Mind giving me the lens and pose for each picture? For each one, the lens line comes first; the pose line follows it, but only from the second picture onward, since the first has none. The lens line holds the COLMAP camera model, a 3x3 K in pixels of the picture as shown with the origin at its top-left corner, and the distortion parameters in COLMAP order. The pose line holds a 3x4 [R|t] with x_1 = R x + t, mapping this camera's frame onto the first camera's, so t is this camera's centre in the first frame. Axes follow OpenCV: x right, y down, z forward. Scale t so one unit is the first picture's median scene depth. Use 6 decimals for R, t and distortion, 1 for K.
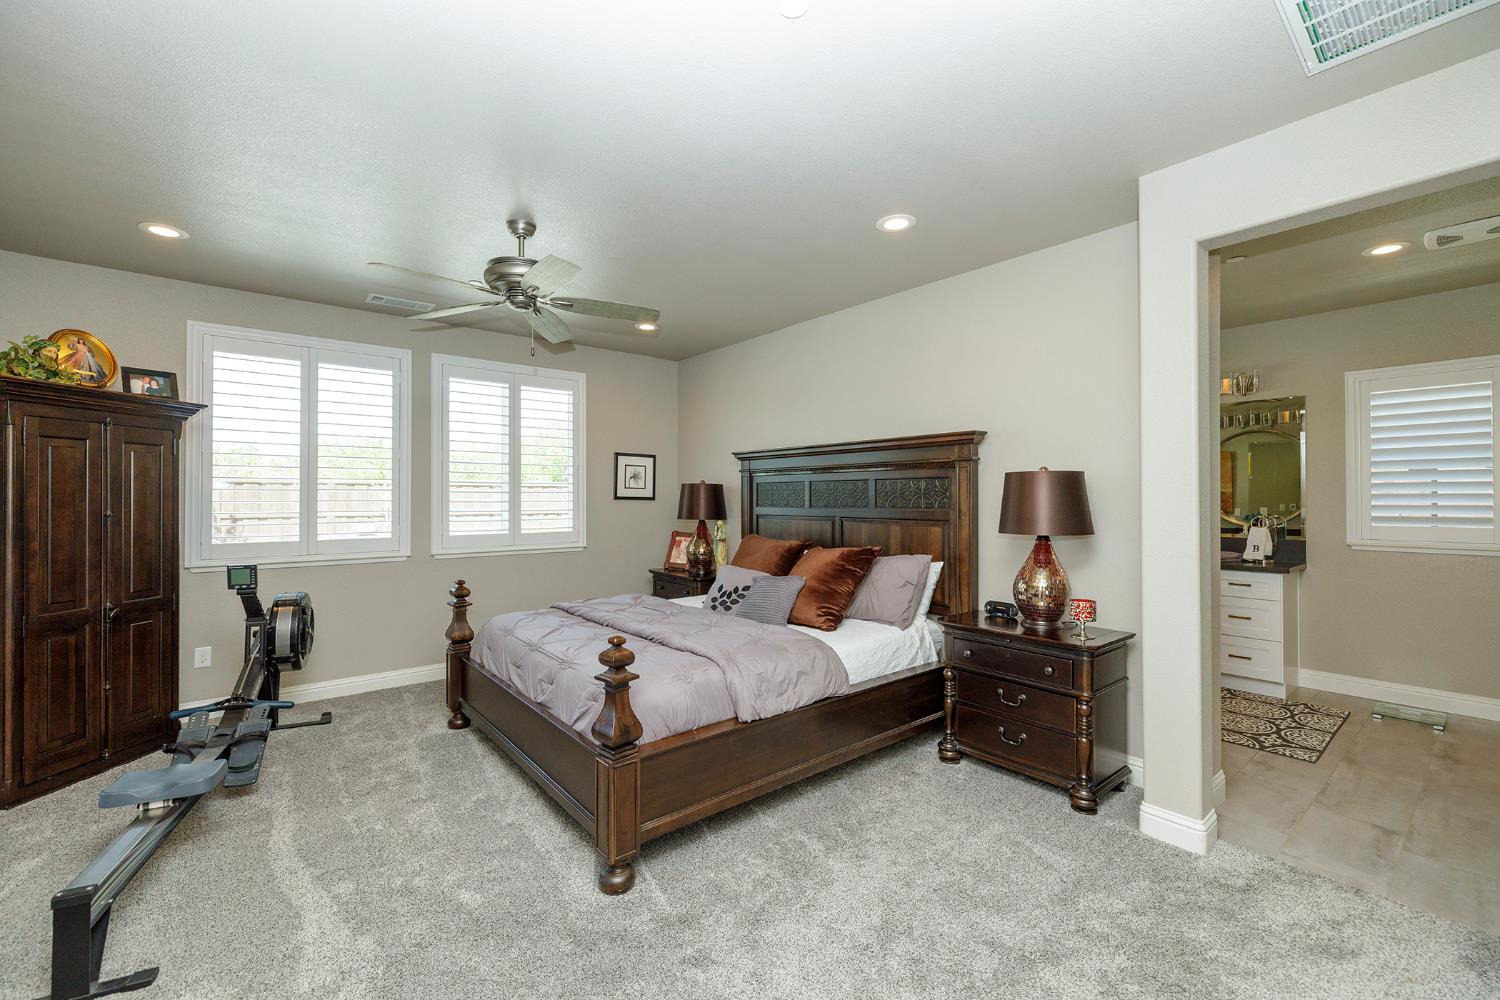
lens RADIAL K [[630.0, 0, 747.8], [0, 630.0, 497.0], [0, 0, 1]] dist [0.002948, 0.000214]
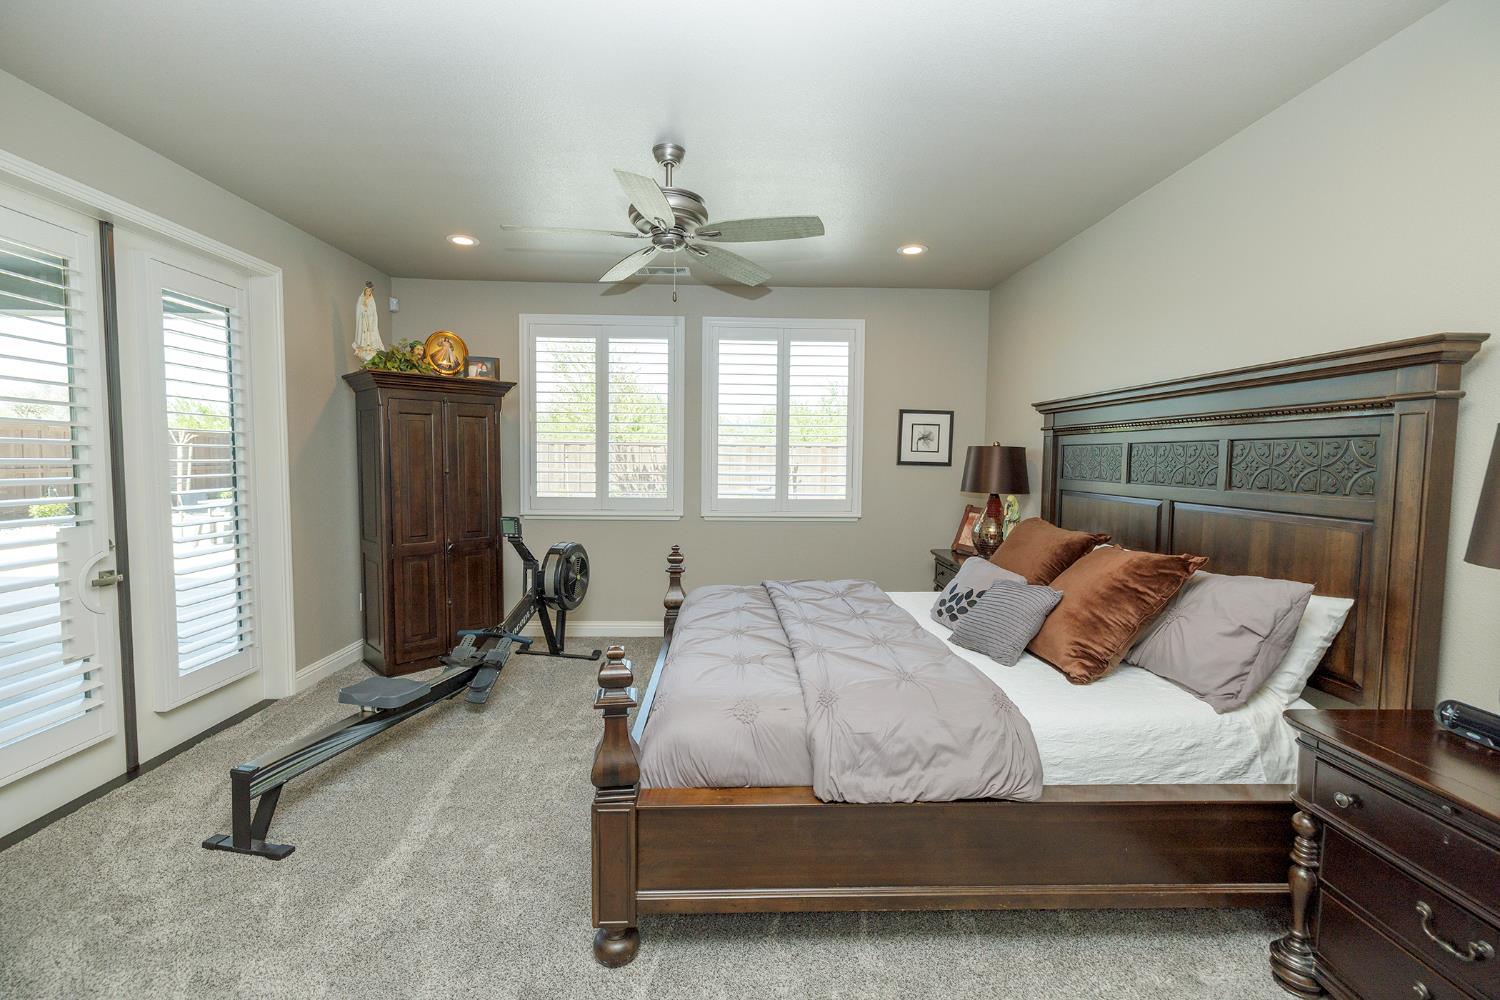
lens RADIAL K [[630.0, 0, 748.5], [0, 630.0, 495.9], [0, 0, 1]] dist [0.002948, 0.000214]
pose [[0.790249, 0.046968, -0.610983, 0.233373], [-0.010072, 0.997919, 0.063686, -0.009495], [0.612703, -0.044174, 0.789078, 0.296918]]
